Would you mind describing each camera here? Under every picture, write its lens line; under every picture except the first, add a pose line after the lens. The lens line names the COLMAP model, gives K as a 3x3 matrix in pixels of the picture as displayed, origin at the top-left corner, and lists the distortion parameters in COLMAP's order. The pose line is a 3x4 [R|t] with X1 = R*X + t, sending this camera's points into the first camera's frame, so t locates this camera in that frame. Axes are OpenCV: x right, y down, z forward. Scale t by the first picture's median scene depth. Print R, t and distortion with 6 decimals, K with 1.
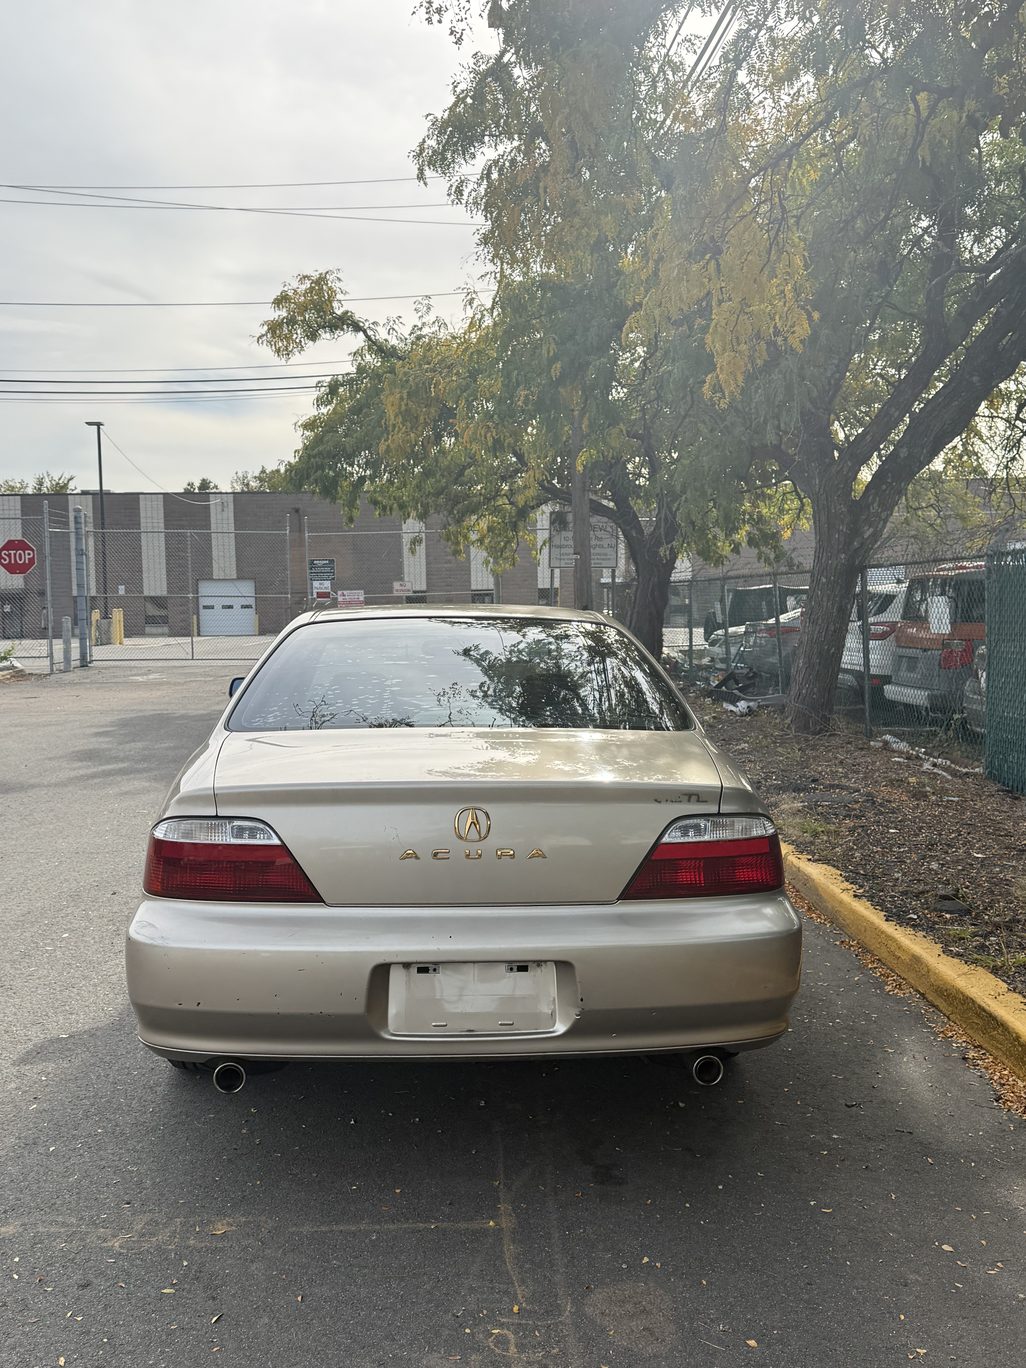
lens RADIAL K [[1247.4, 0, 513.0], [0, 1247.4, 684.0], [0, 0, 1]] dist [0.225253, -0.476145]
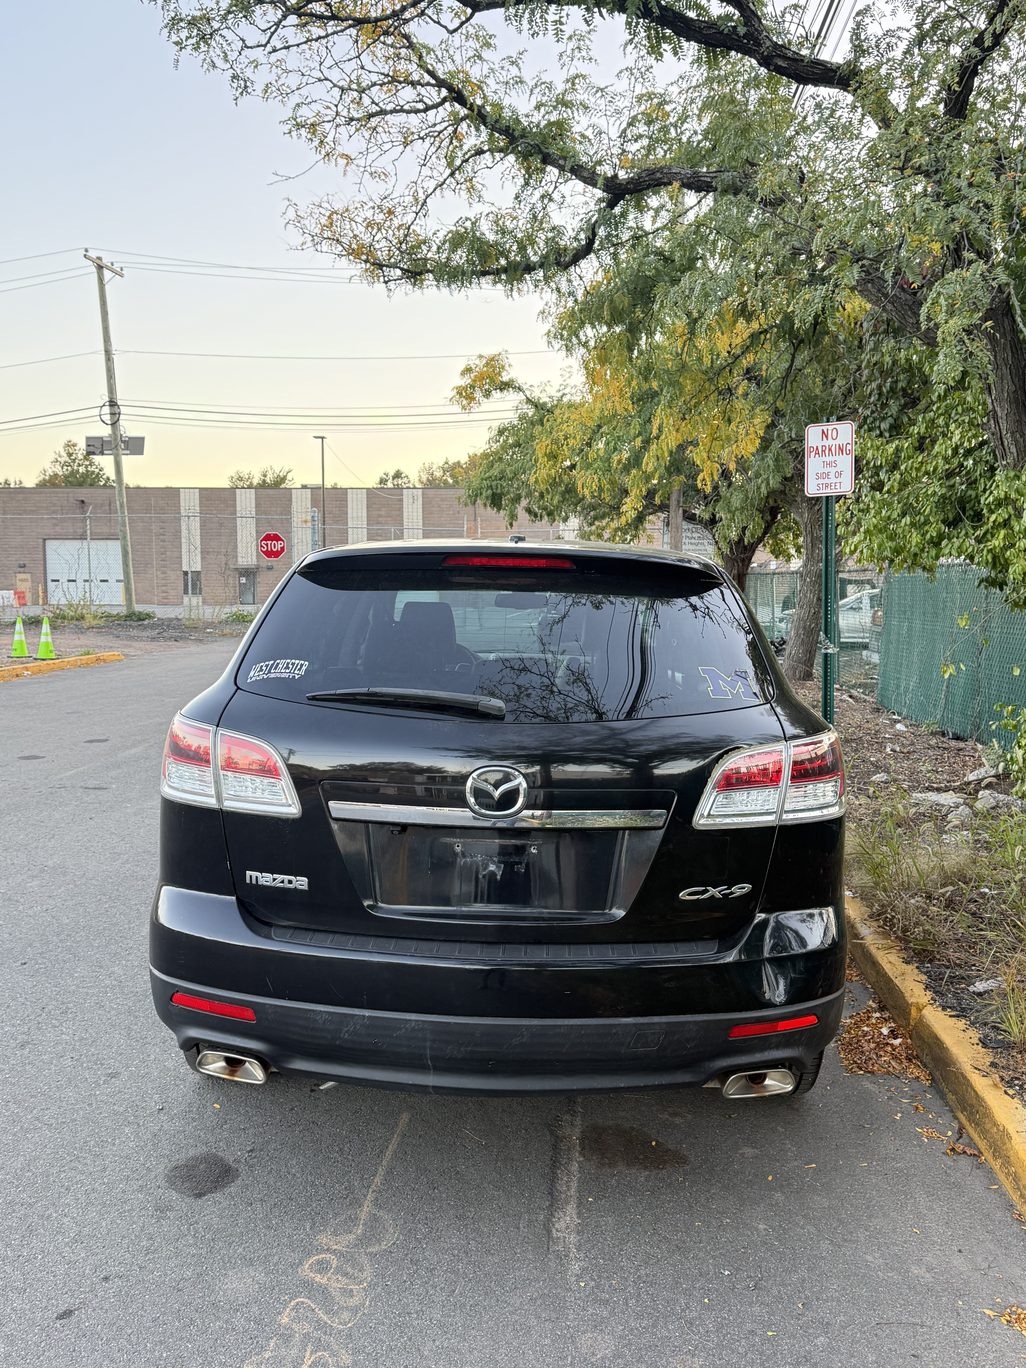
lens RADIAL K [[1117.1, 0, 513.0], [0, 1117.1, 684.0], [0, 0, 1]] dist [0.098830, -0.138459]
pose [[0.991075, 0.024956, -0.130947, 0.057200], [-0.020996, 0.999282, 0.031535, 0.007612], [0.131640, -0.028504, 0.990888, -0.332404]]
